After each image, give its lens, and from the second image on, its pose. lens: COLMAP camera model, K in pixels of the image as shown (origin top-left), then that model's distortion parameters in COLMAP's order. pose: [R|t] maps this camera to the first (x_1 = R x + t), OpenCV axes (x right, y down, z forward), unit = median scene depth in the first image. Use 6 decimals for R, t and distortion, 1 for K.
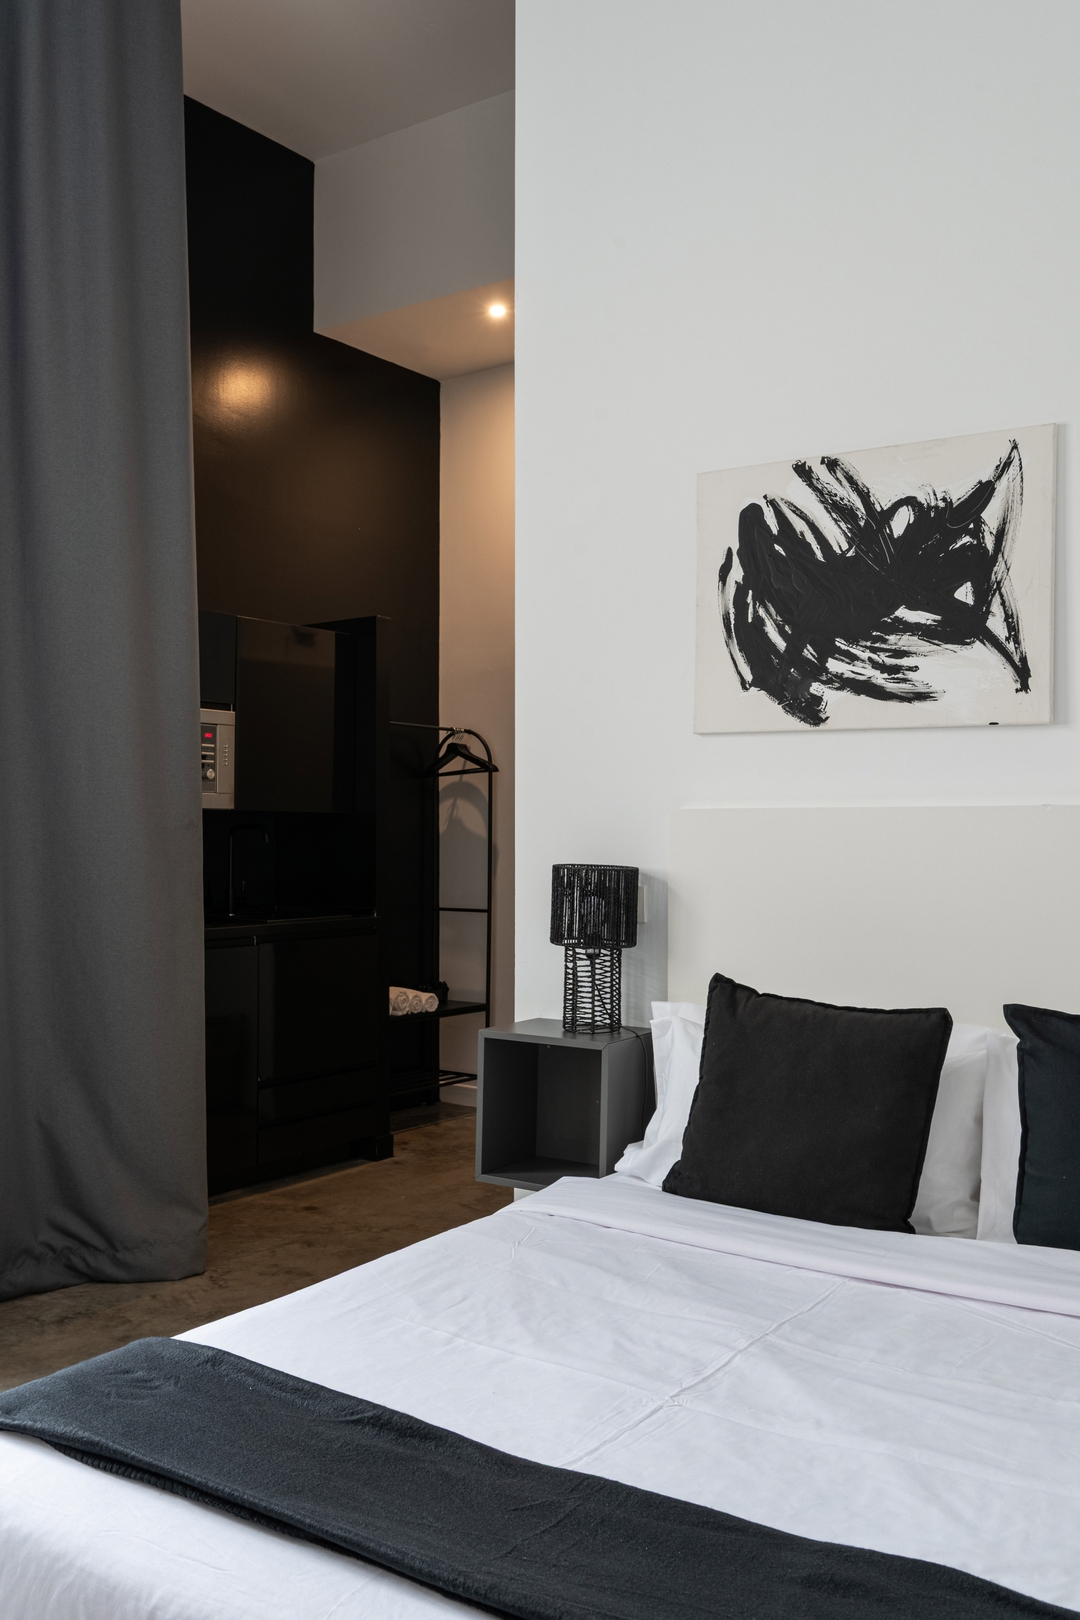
lens RADIAL K [[1409.3, 0, 540.7], [0, 1409.3, 808.1], [0, 0, 1]] dist [-0.004227, -0.001828]
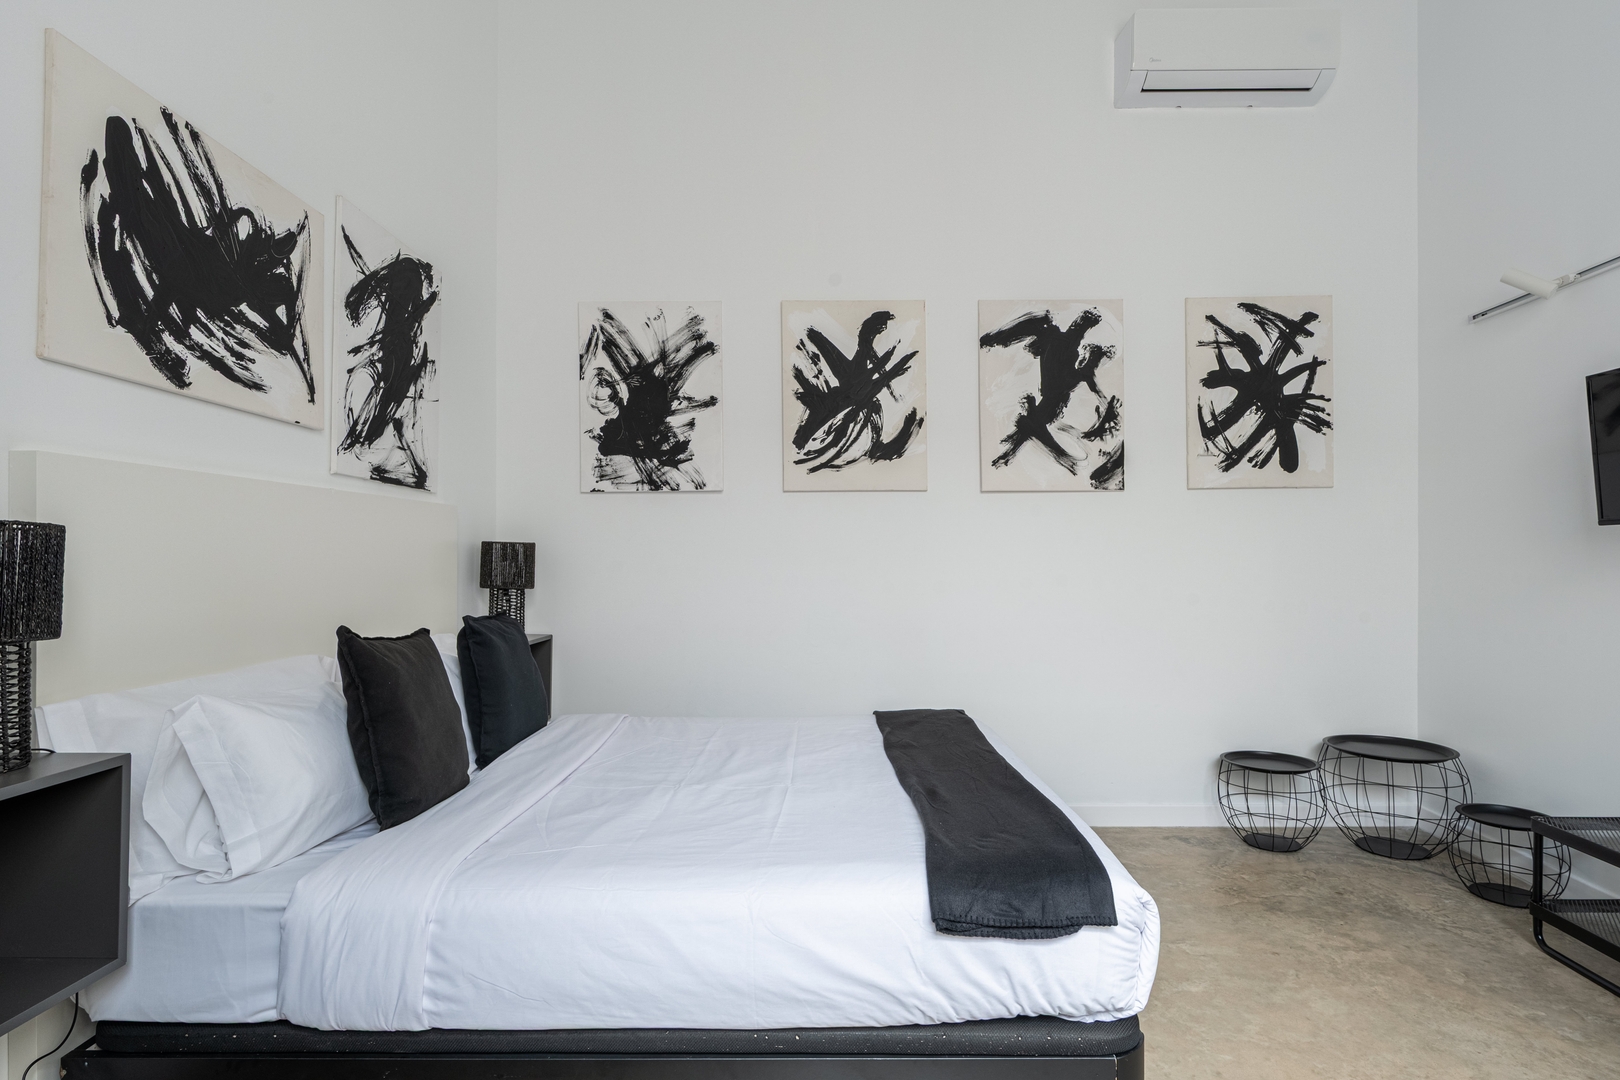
lens RADIAL K [[844.6, 0, 810.9], [0, 844.6, 549.1], [0, 0, 1]] dist [0.005626, 0.001327]
pose [[-0.543679, 0.005059, 0.839278, -0.555387], [-0.014550, 0.999775, -0.015452, 0.058515], [-0.839167, -0.020613, -0.543483, 0.965150]]
